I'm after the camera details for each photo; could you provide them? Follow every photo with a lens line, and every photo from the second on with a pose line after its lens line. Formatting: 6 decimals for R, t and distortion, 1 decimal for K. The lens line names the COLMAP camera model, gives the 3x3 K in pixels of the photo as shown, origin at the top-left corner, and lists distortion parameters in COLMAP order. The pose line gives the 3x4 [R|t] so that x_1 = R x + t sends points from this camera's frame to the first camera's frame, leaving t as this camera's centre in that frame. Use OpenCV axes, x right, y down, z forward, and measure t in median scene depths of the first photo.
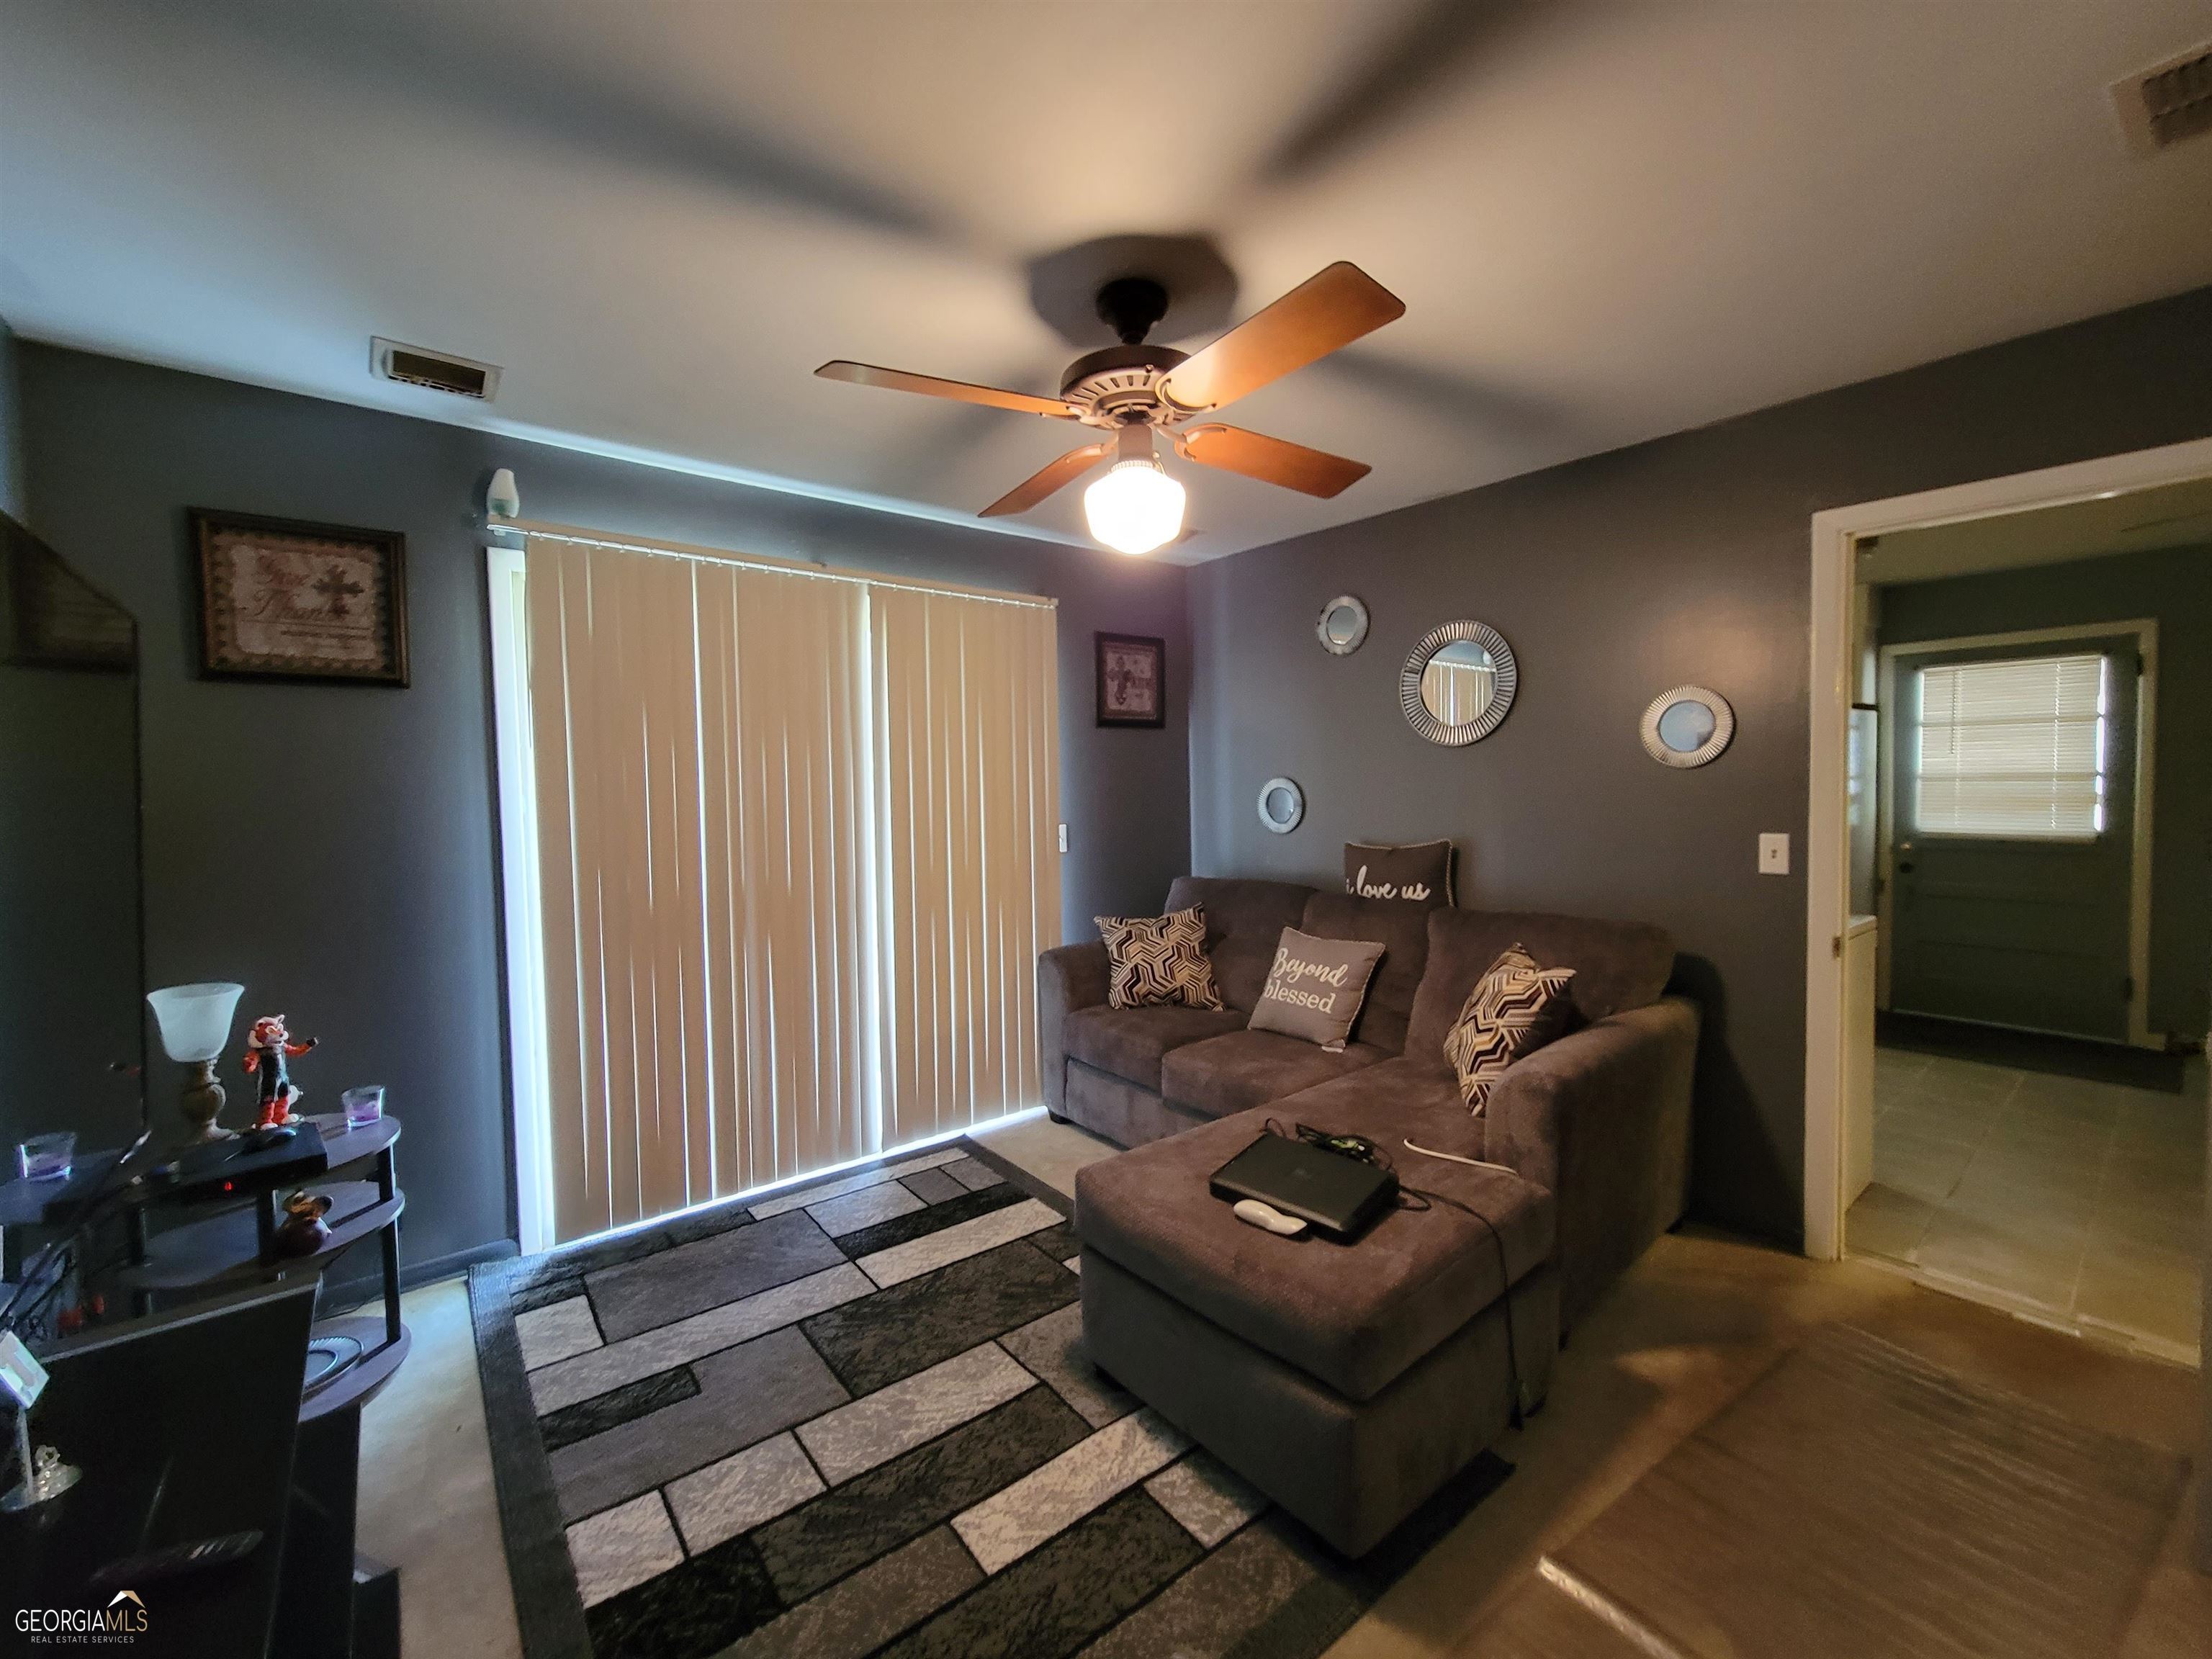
lens RADIAL K [[905.8, 0, 1111.1], [0, 905.8, 819.3], [0, 0, 1]] dist [-0.003258, -0.000764]
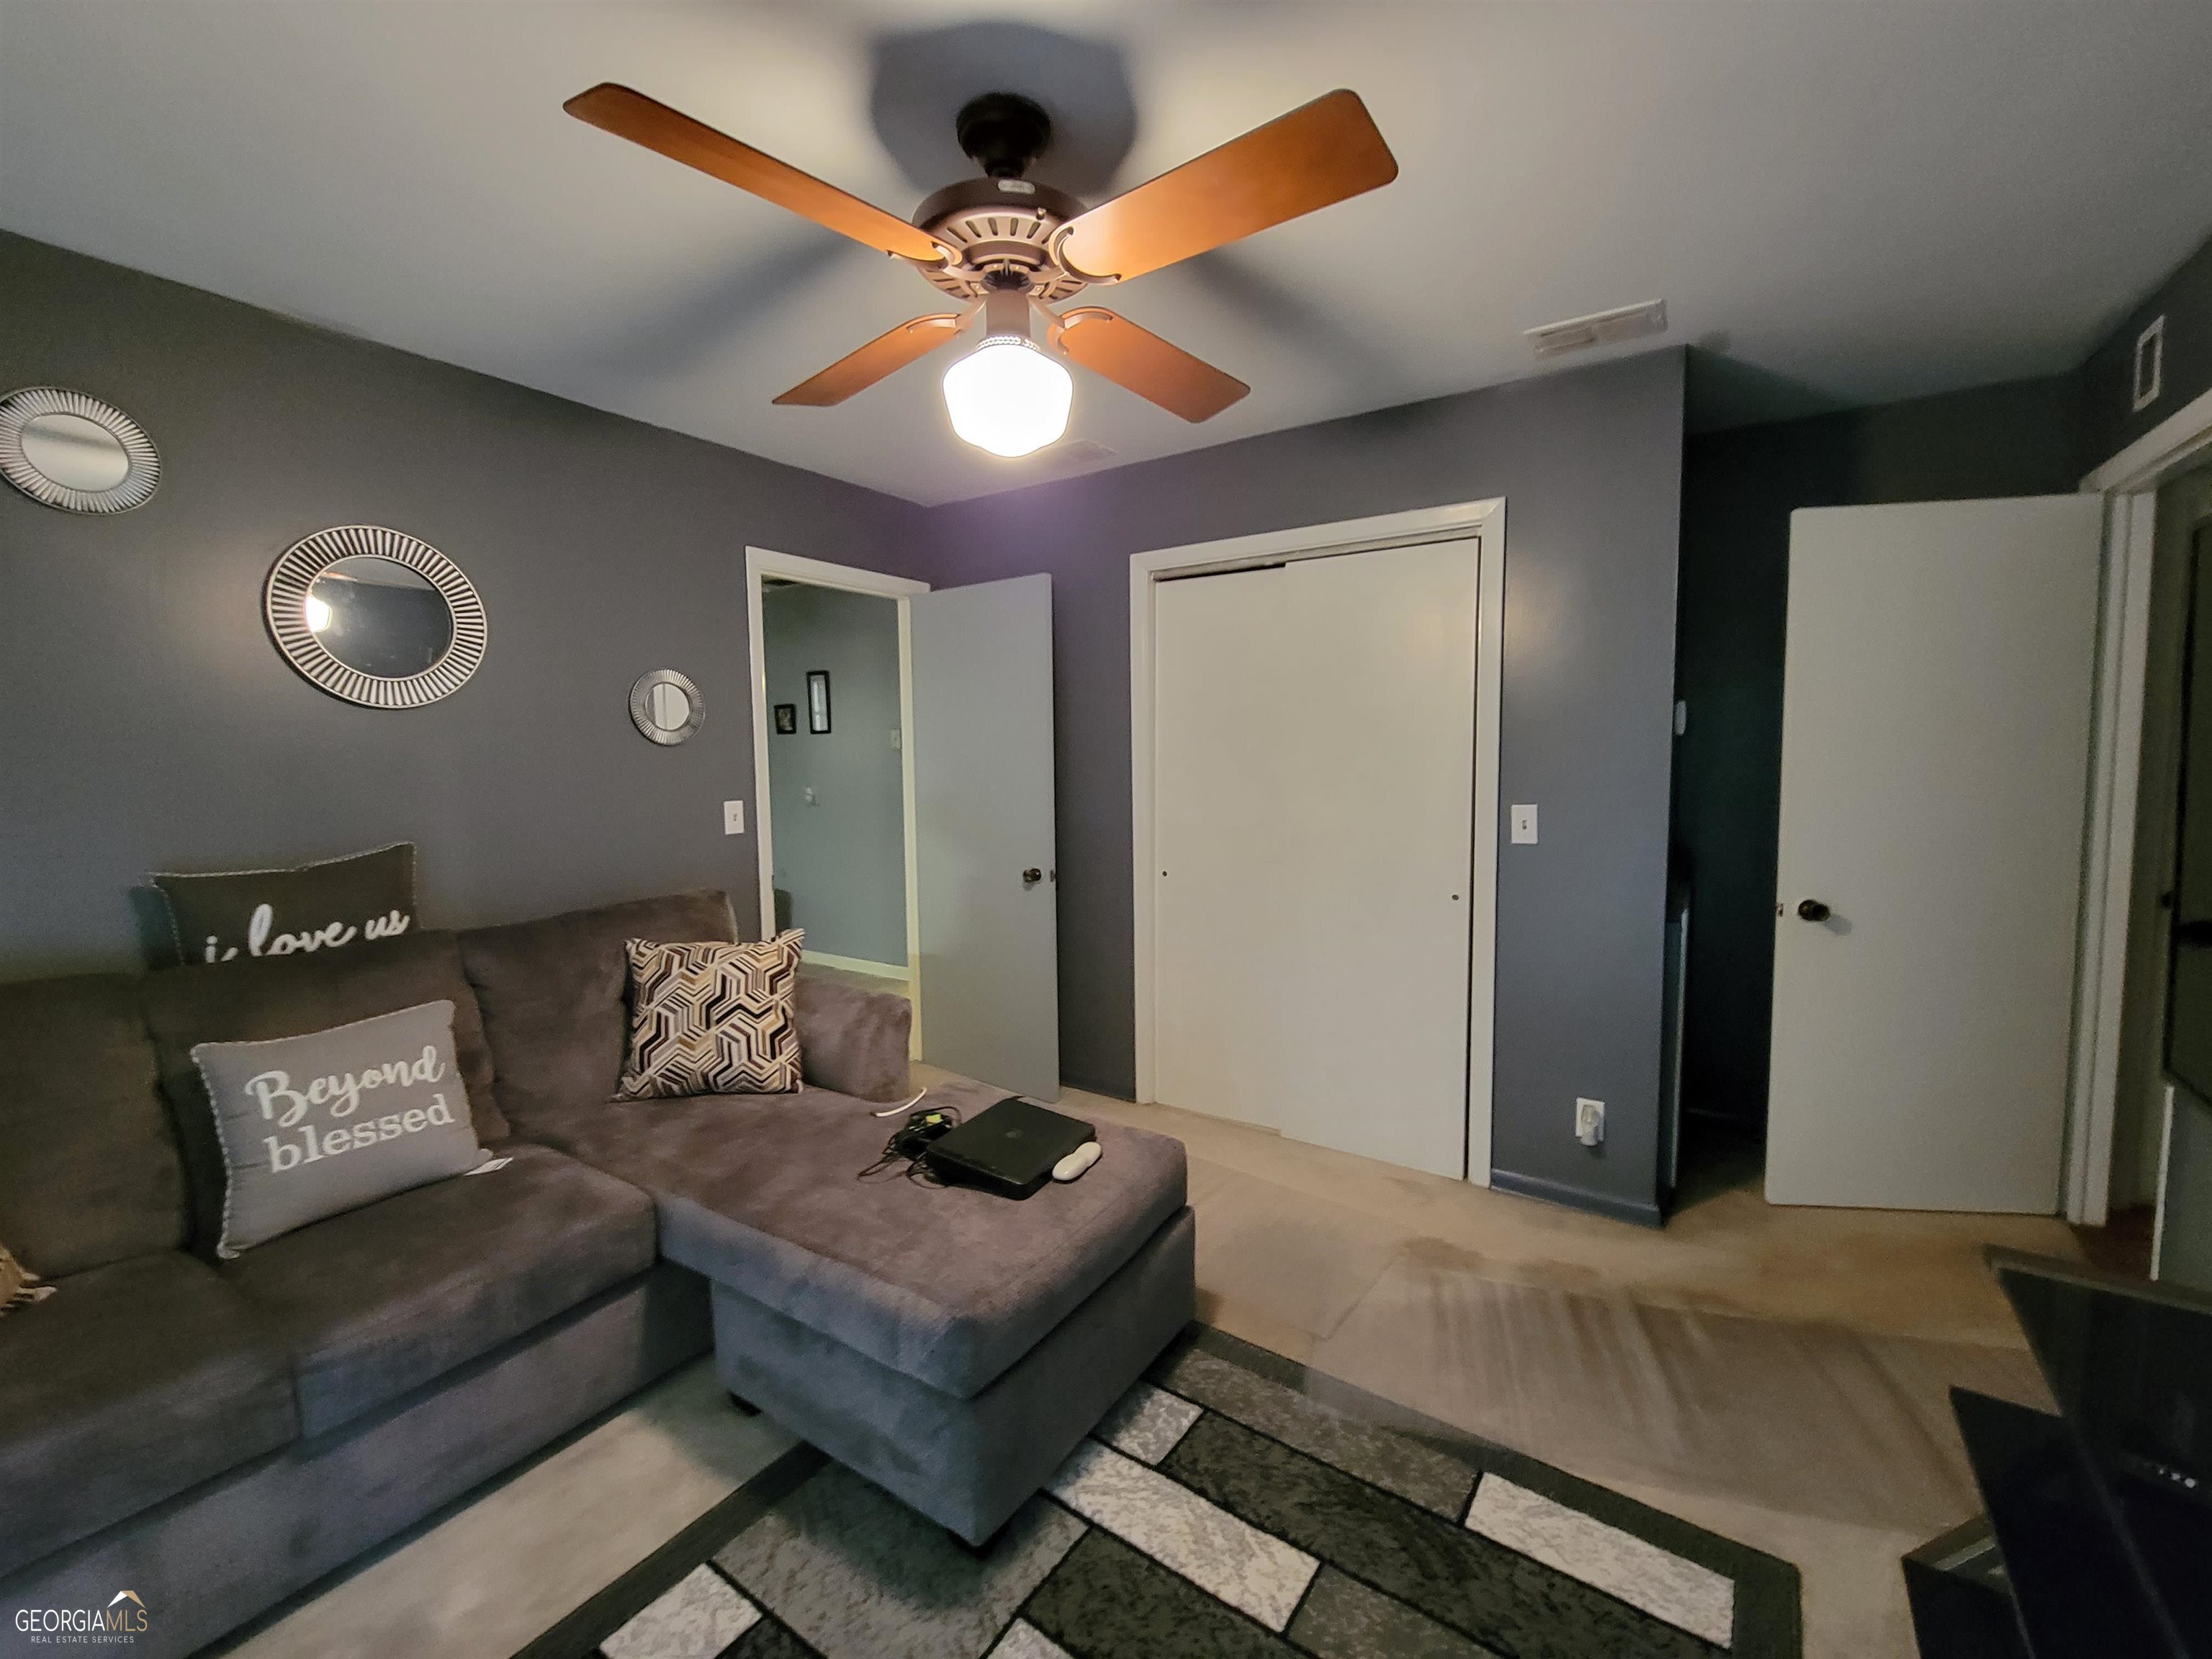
lens RADIAL K [[905.8, 0, 1110.0], [0, 905.8, 816.4], [0, 0, 1]] dist [-0.003258, -0.000764]
pose [[-0.287415, -0.051017, 0.956447, -0.853833], [0.056415, 0.995945, 0.070077, -0.030000], [-0.956143, 0.074099, -0.283371, 1.282769]]
